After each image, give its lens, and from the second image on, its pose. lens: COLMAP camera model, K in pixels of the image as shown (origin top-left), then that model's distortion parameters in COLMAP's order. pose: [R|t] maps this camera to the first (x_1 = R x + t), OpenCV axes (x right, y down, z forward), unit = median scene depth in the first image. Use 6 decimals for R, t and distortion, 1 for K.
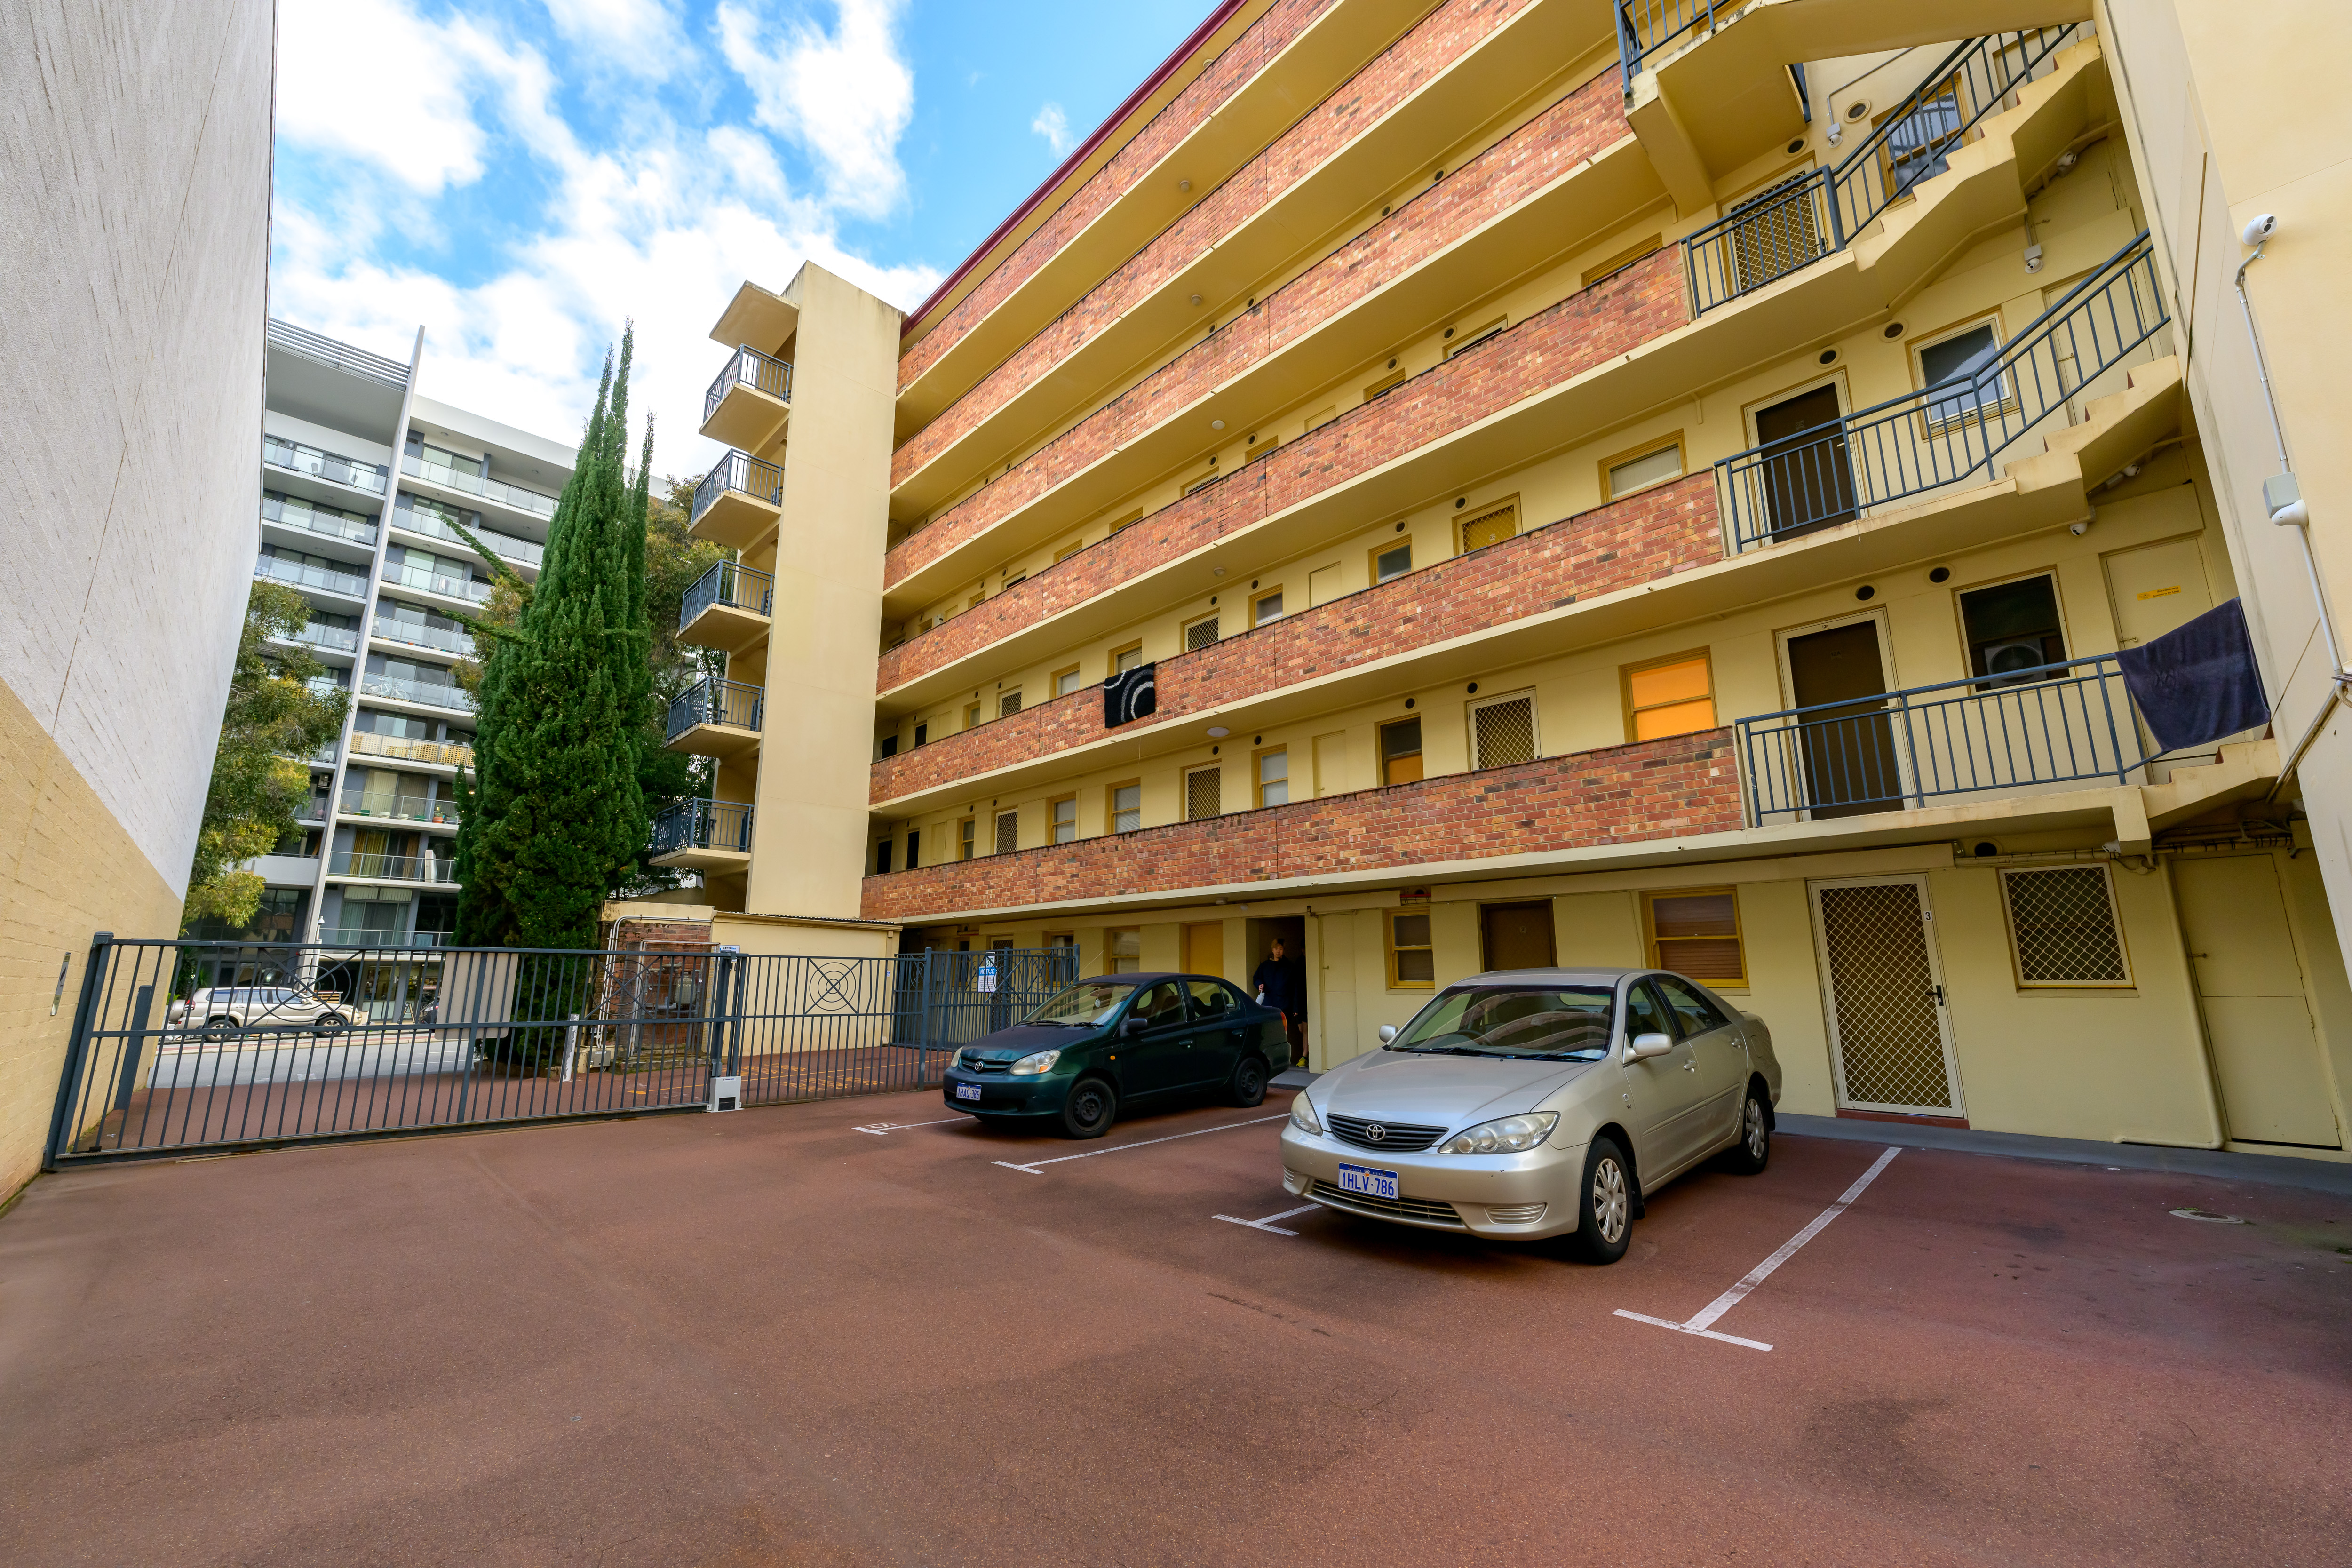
lens RADIAL K [[929.4, 0, 1163.6], [0, 929.4, 793.6], [0, 0, 1]] dist [0.004858, -0.000122]
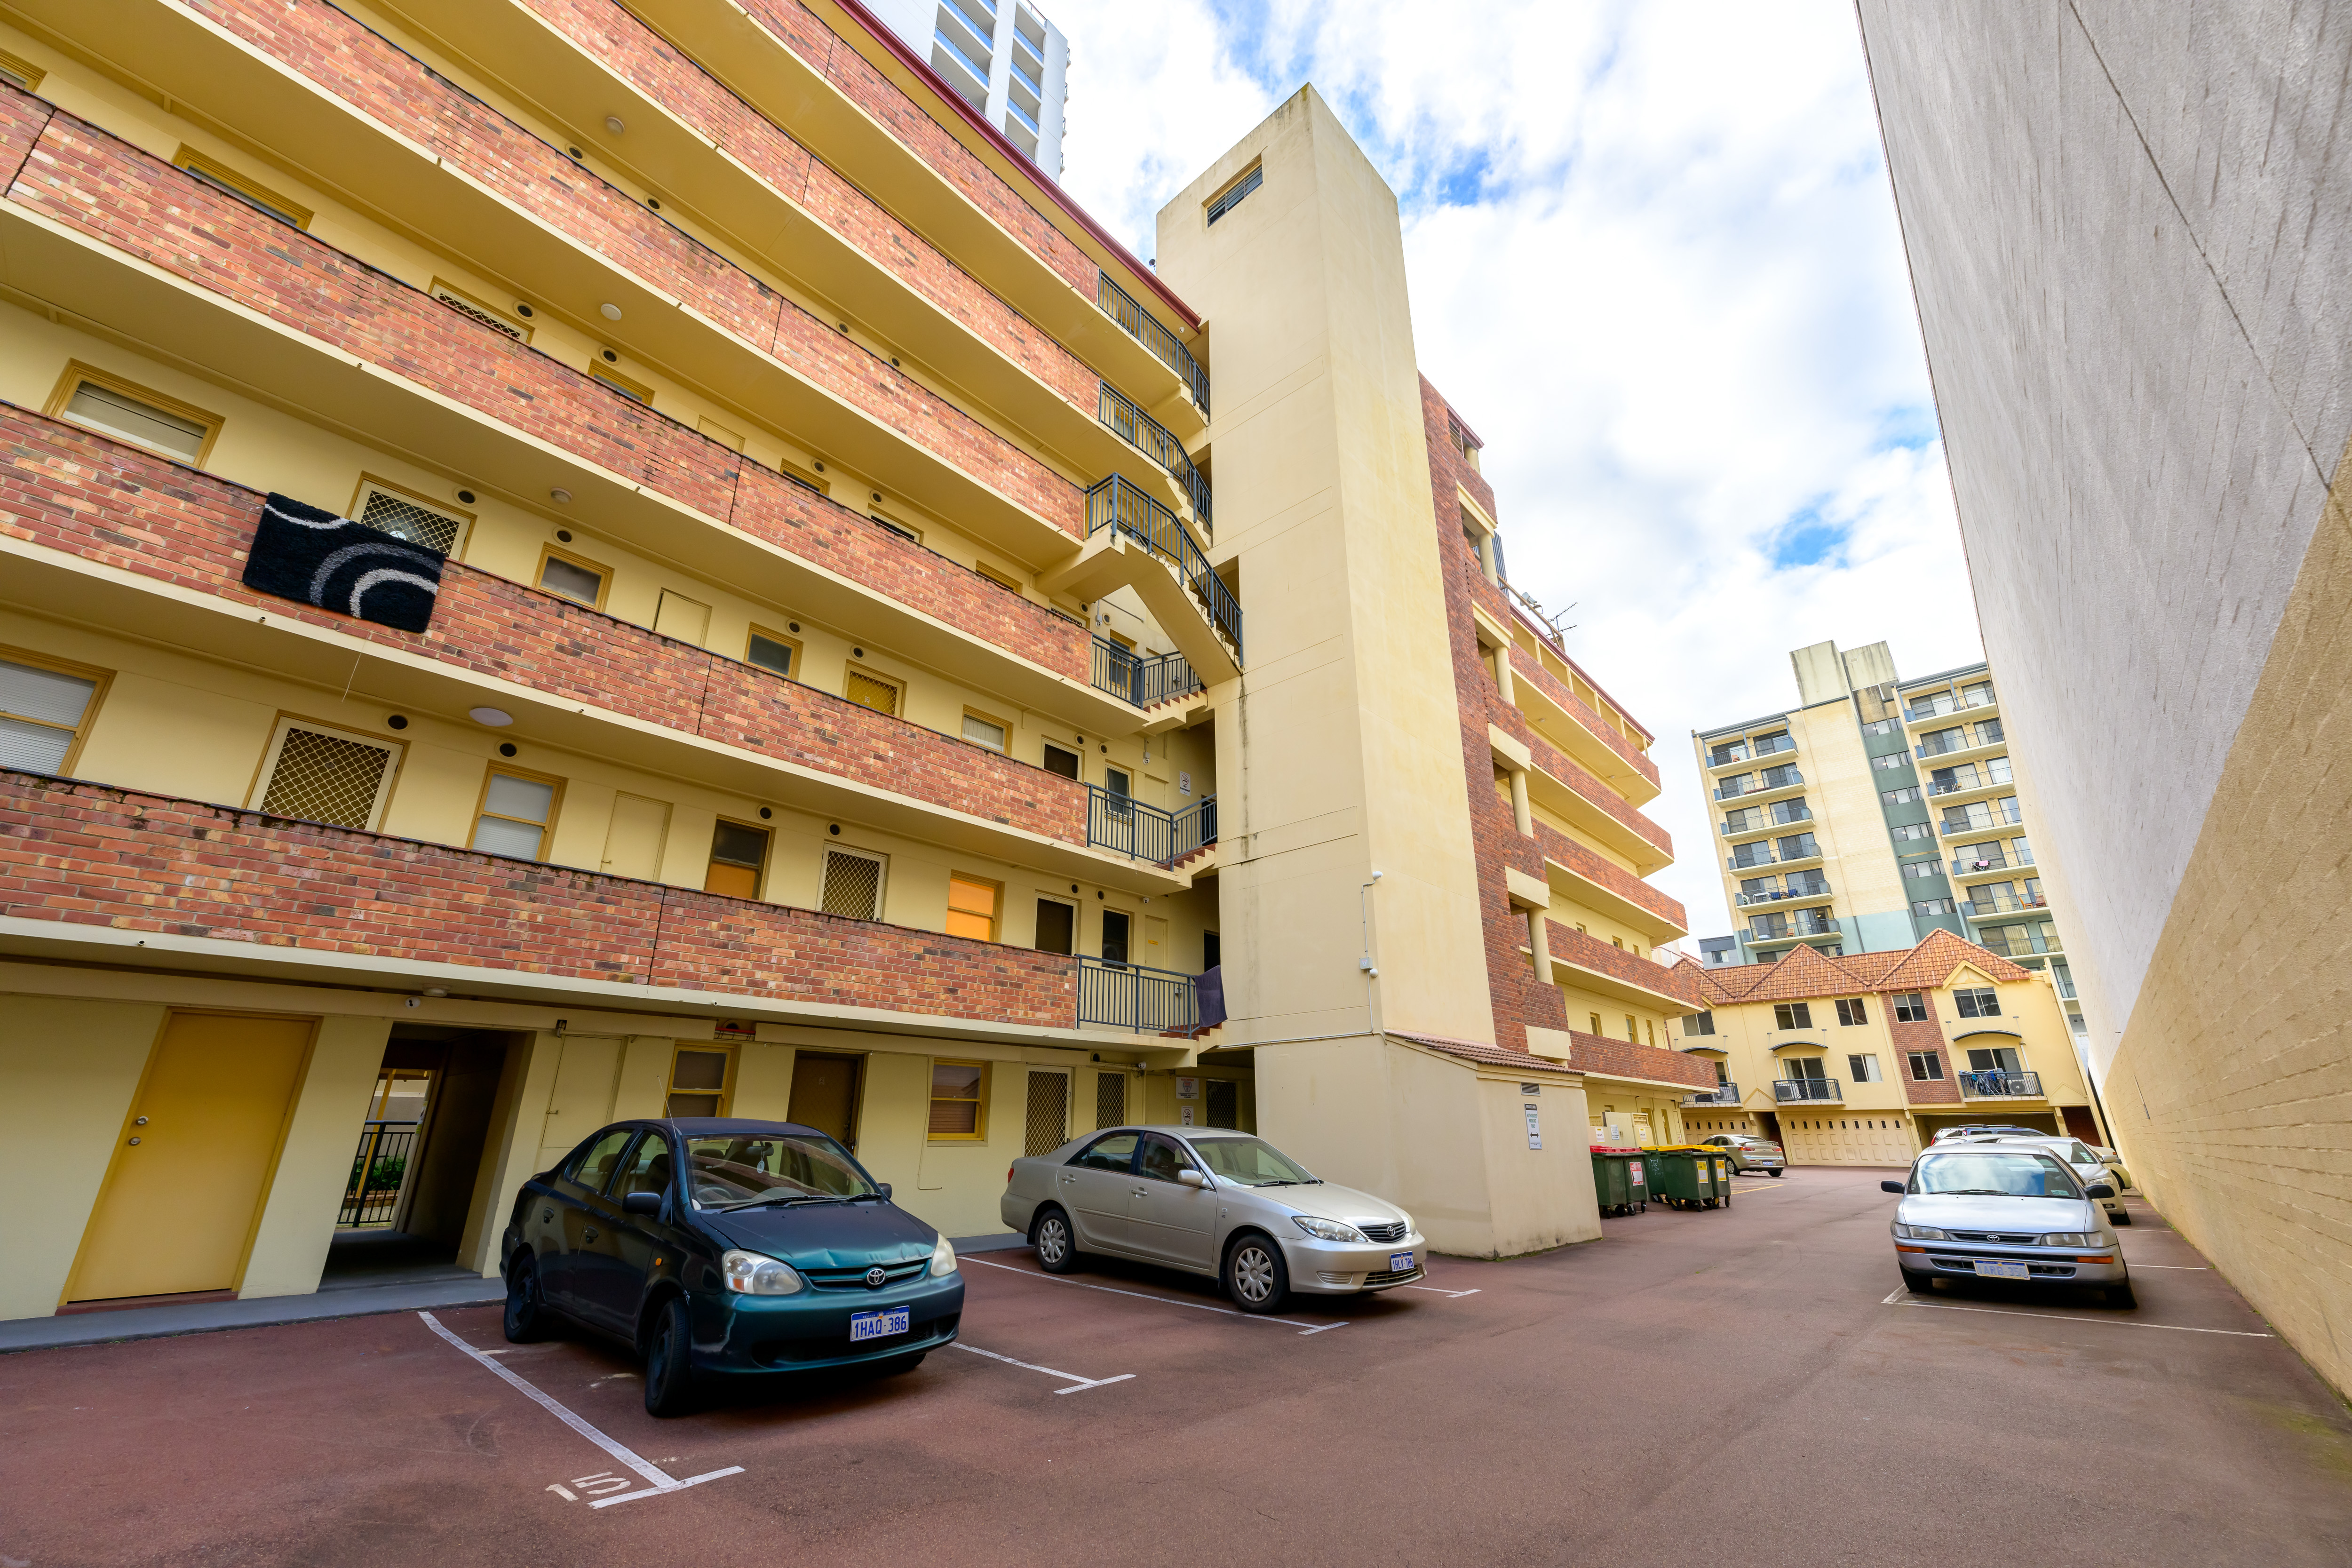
lens RADIAL K [[909.5, 0, 1173.4], [0, 909.5, 817.7], [0, 0, 1]] dist [0.001772, 0.000040]
pose [[-0.042267, 0.329677, 0.943147, -0.608334], [-0.204423, 0.921166, -0.331155, 0.123541], [-0.977970, -0.206798, 0.028459, 0.610078]]
